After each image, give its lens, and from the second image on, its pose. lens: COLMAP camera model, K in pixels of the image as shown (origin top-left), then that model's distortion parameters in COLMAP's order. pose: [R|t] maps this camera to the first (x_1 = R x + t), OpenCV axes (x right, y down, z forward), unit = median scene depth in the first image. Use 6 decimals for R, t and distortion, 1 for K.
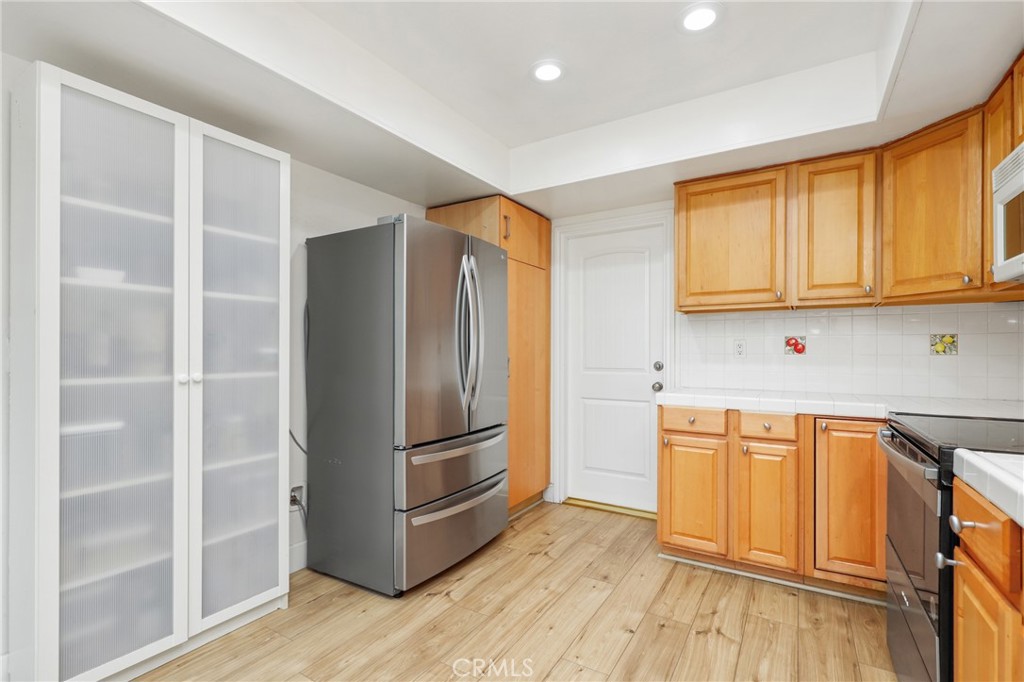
lens RADIAL K [[464.0, 0, 514.9], [0, 464.0, 351.1], [0, 0, 1]] dist [0.001395, -0.001043]
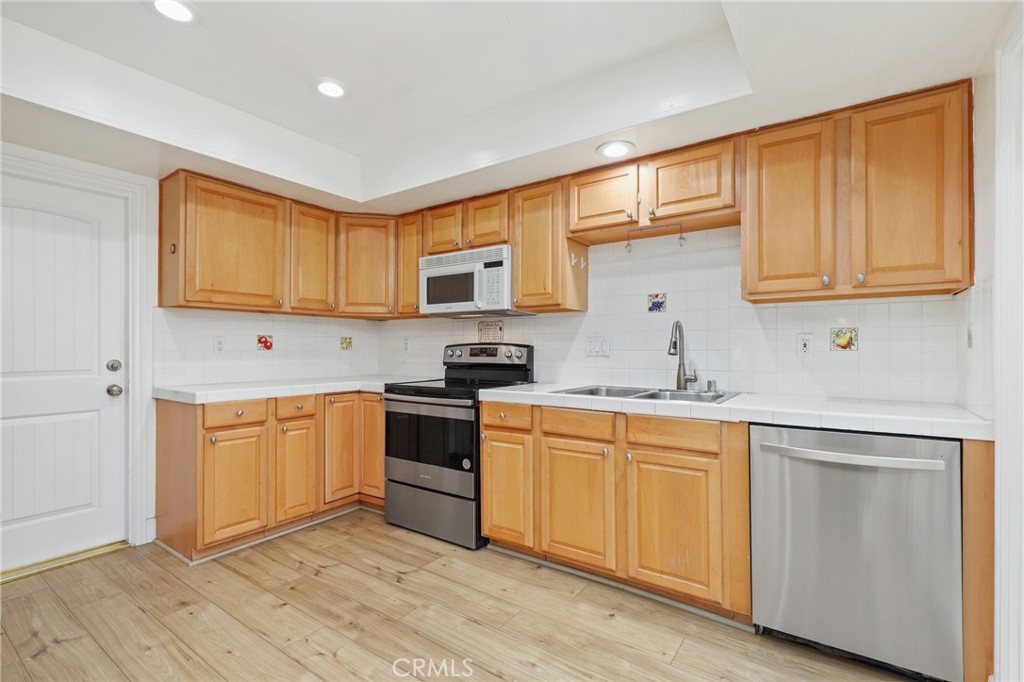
lens RADIAL K [[464.0, 0, 516.9], [0, 464.0, 345.6], [0, 0, 1]] dist [0.001395, -0.001043]
pose [[0.065238, 0.003126, 0.997865, -0.649469], [-0.001628, 0.999994, -0.003026, -0.003197], [-0.997868, -0.001427, 0.065243, 0.307644]]
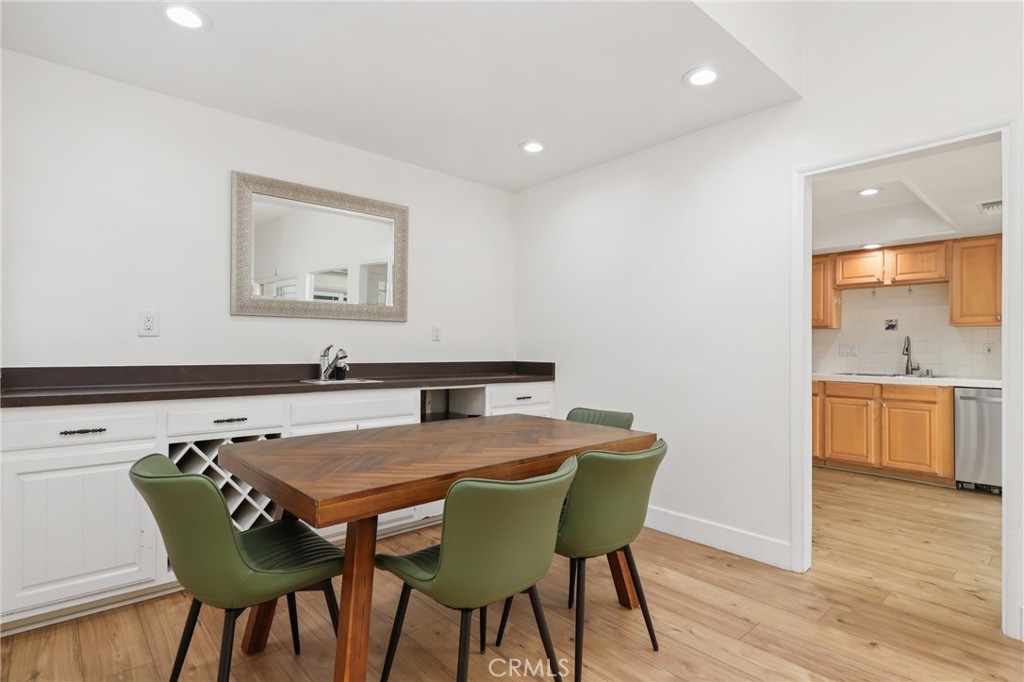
lens RADIAL K [[514.6, 0, 510.9], [0, 514.6, 347.9], [0, 0, 1]] dist [-0.009336, -0.000202]
pose [[0.297768, 0.002167, 0.954636, -2.000851], [-0.007586, 0.999971, 0.000096, -0.002693], [-0.954608, -0.007271, 0.297776, 0.911915]]
